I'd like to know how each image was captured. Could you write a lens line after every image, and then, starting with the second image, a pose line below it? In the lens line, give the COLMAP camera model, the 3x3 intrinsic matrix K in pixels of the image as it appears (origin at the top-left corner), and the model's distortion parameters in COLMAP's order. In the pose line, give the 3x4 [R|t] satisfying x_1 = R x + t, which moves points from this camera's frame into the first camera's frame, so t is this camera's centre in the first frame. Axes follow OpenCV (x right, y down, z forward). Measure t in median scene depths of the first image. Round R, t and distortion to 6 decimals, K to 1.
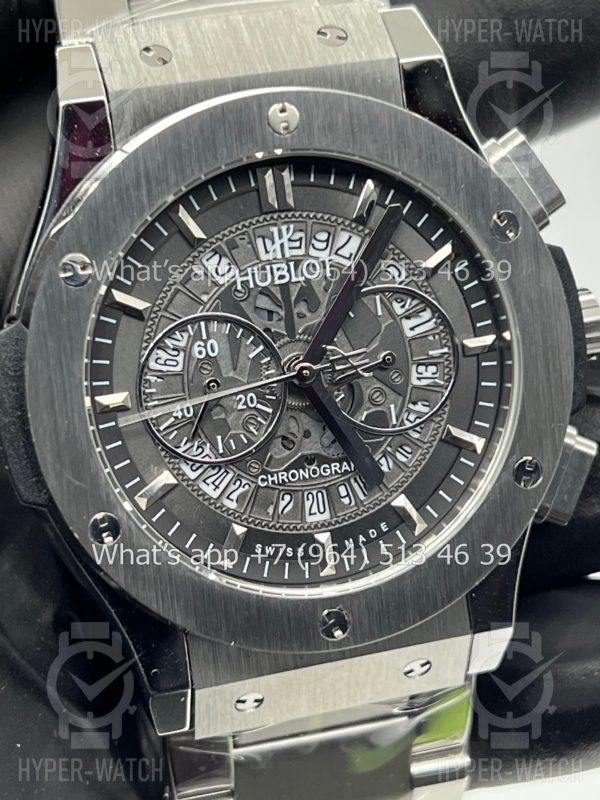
lens RADIAL K [[1874.9, 0, 301.3], [0, 1874.9, 404.4], [0, 0, 1]] dist [0.304839, 0.000000]
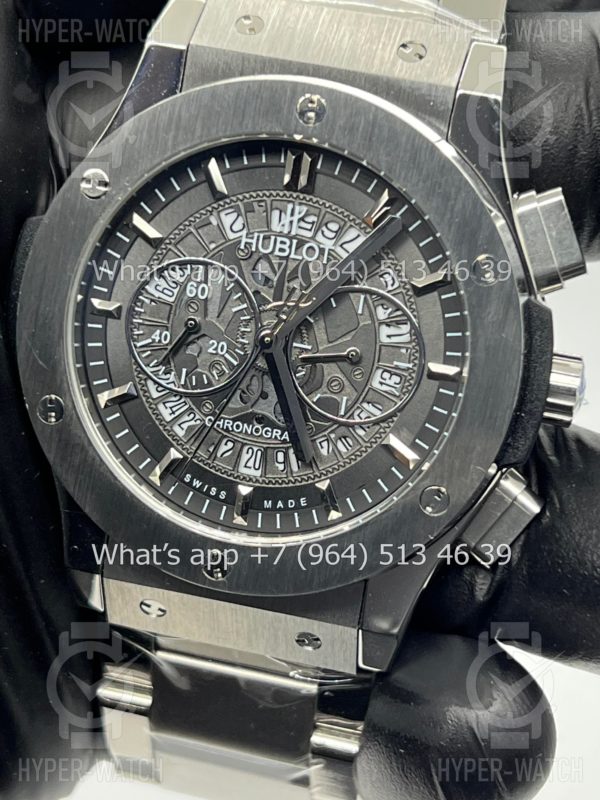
lens RADIAL K [[1874.9, 0, 303.0], [0, 1874.9, 400.5], [0, 0, 1]] dist [0.304839, 0.000000]
pose [[0.867398, 0.332577, -0.370154, 0.428859], [-0.327675, 0.941556, 0.078115, -0.074362], [0.374500, 0.053533, 0.925680, 0.002902]]
